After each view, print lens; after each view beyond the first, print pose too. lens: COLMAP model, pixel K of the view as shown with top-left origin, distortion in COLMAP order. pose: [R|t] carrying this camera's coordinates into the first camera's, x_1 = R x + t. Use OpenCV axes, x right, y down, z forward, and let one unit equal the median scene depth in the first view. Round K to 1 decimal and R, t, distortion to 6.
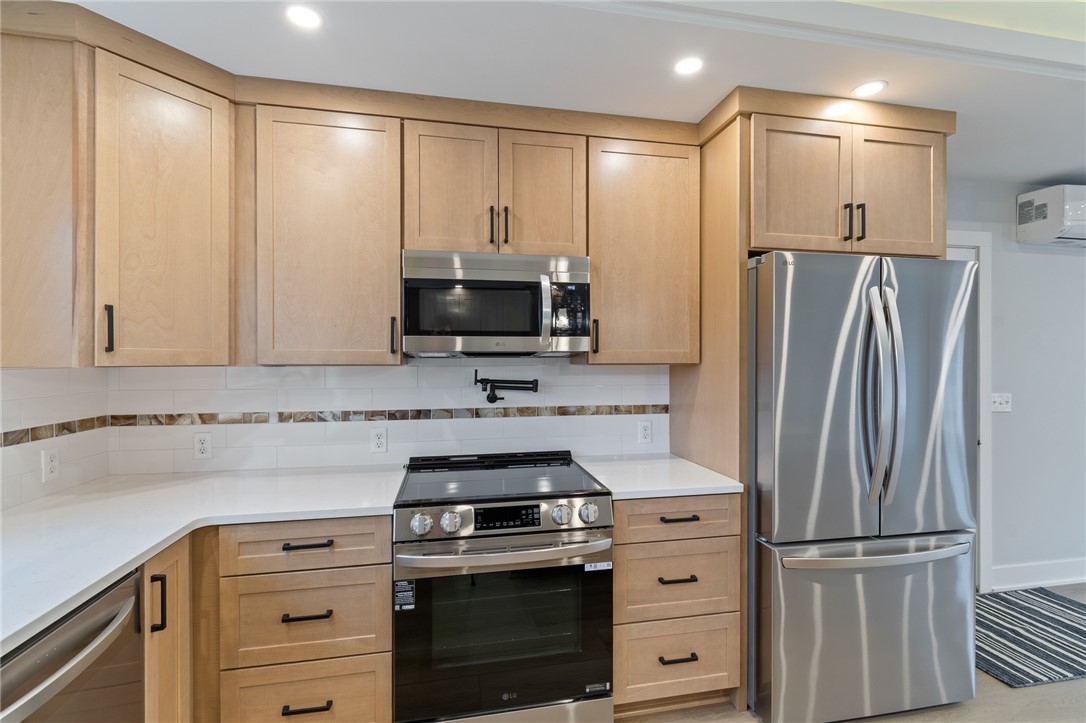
lens RADIAL K [[479.2, 0, 543.0], [0, 479.2, 361.5], [0, 0, 1]] dist [0.001255, -0.000300]
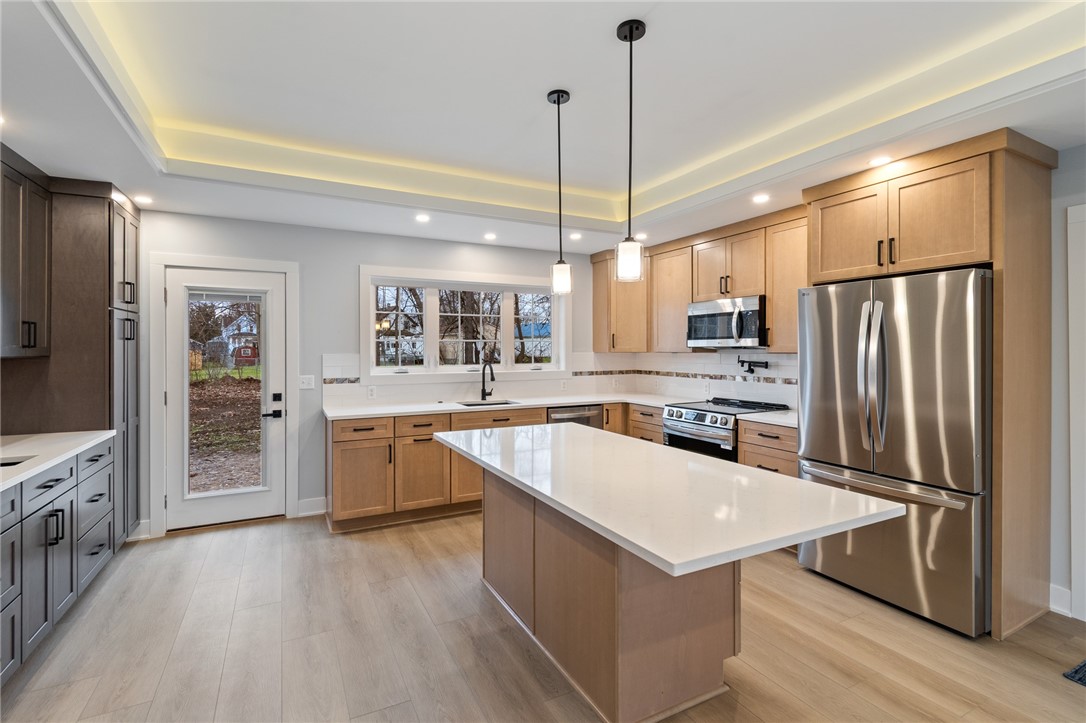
lens RADIAL K [[494.4, 0, 532.8], [0, 494.4, 347.0], [0, 0, 1]] dist [0.001665, -0.000642]
pose [[0.272892, -0.004285, -0.962035, 1.747366], [-0.002123, 0.999985, -0.005056, -0.005425], [0.962042, 0.003422, 0.272879, -0.378890]]
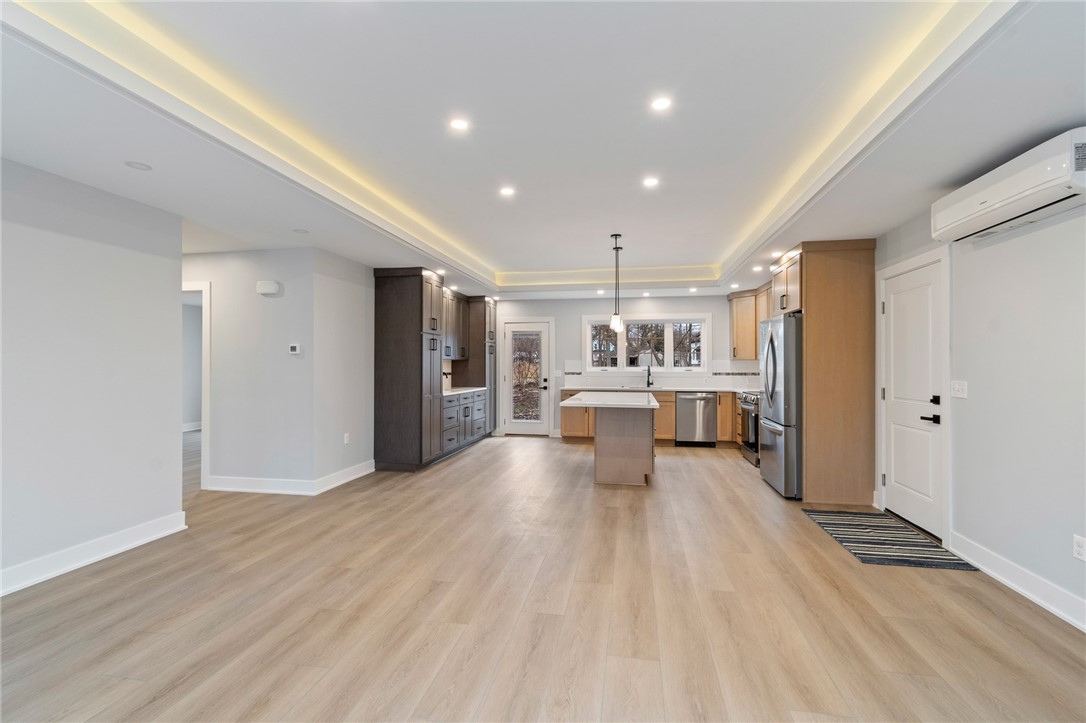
lens RADIAL K [[477.9, 0, 544.5], [0, 477.9, 357.0], [0, 0, 1]] dist [0.001181, -0.000059]
pose [[-0.366655, -0.013280, -0.930262, 3.506749], [-0.005389, 0.999912, -0.012150, 0.041109], [0.930341, 0.000559, -0.366695, 0.747852]]
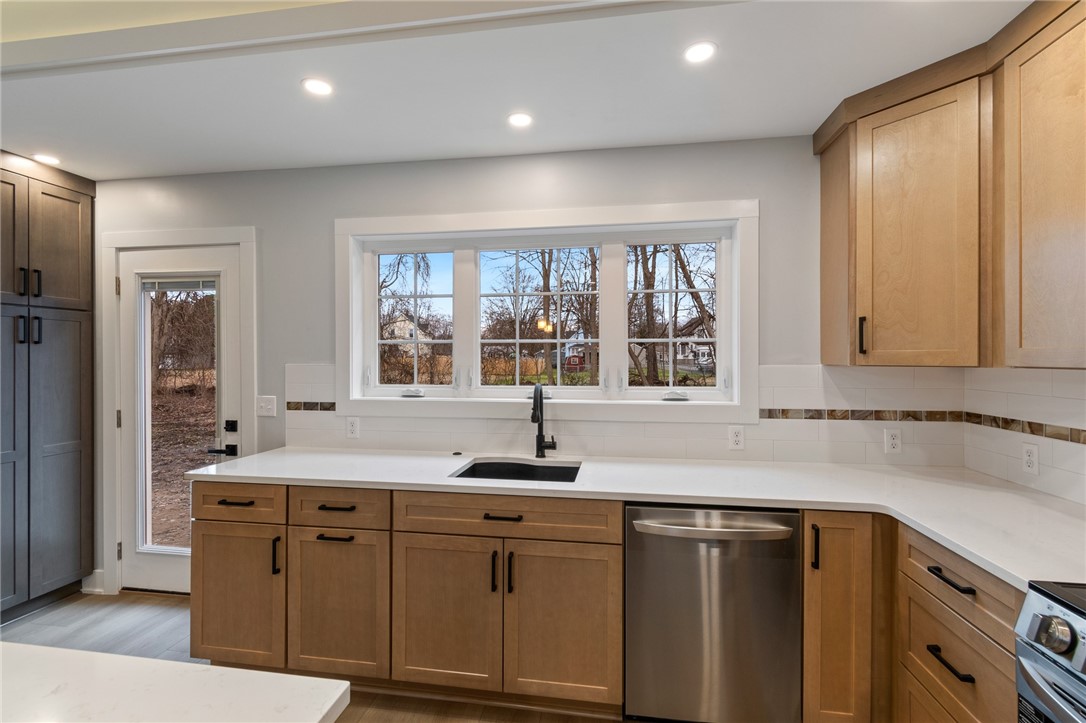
lens RADIAL K [[477.9, 0, 544.5], [0, 477.9, 357.0], [0, 0, 1]] dist [0.001181, -0.000059]
pose [[-0.336250, -0.003160, -0.941768, 0.434213], [-0.005083, 0.999986, -0.001541, -0.004296], [0.941759, 0.004269, -0.336261, 0.481973]]
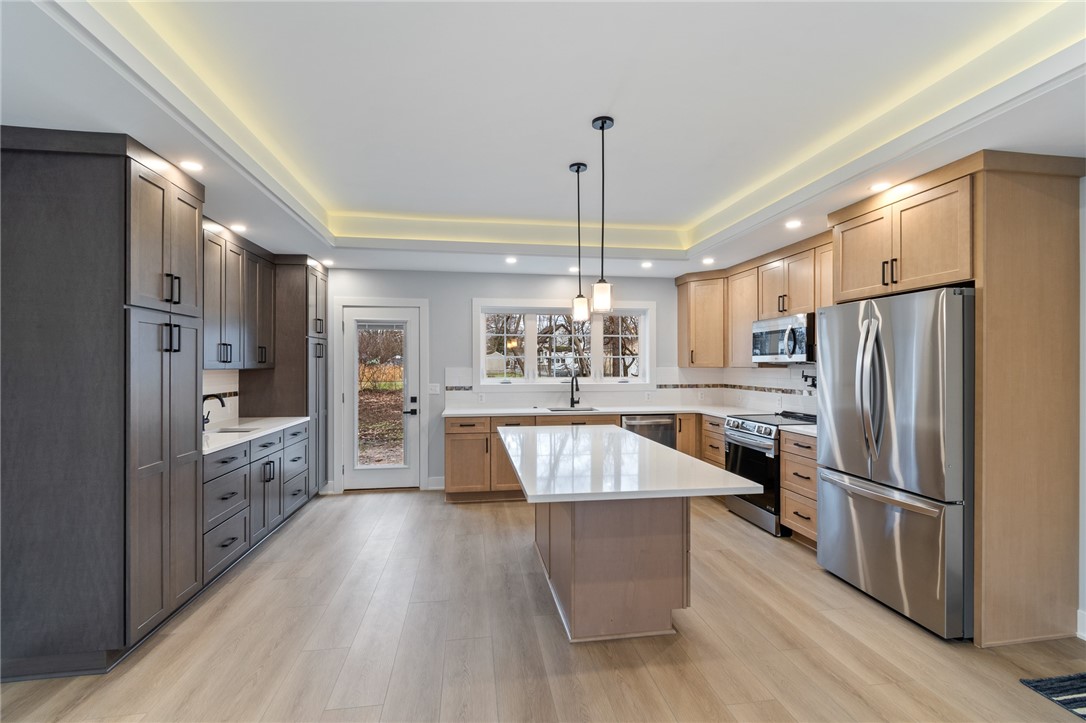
lens RADIAL K [[479.2, 0, 543.0], [0, 479.2, 361.5], [0, 0, 1]] dist [0.001255, -0.000300]
pose [[-0.039799, -0.006005, -0.999190, 2.147553], [-0.003625, 0.999976, -0.005866, -0.005259], [0.999201, 0.003389, -0.039819, 0.000211]]
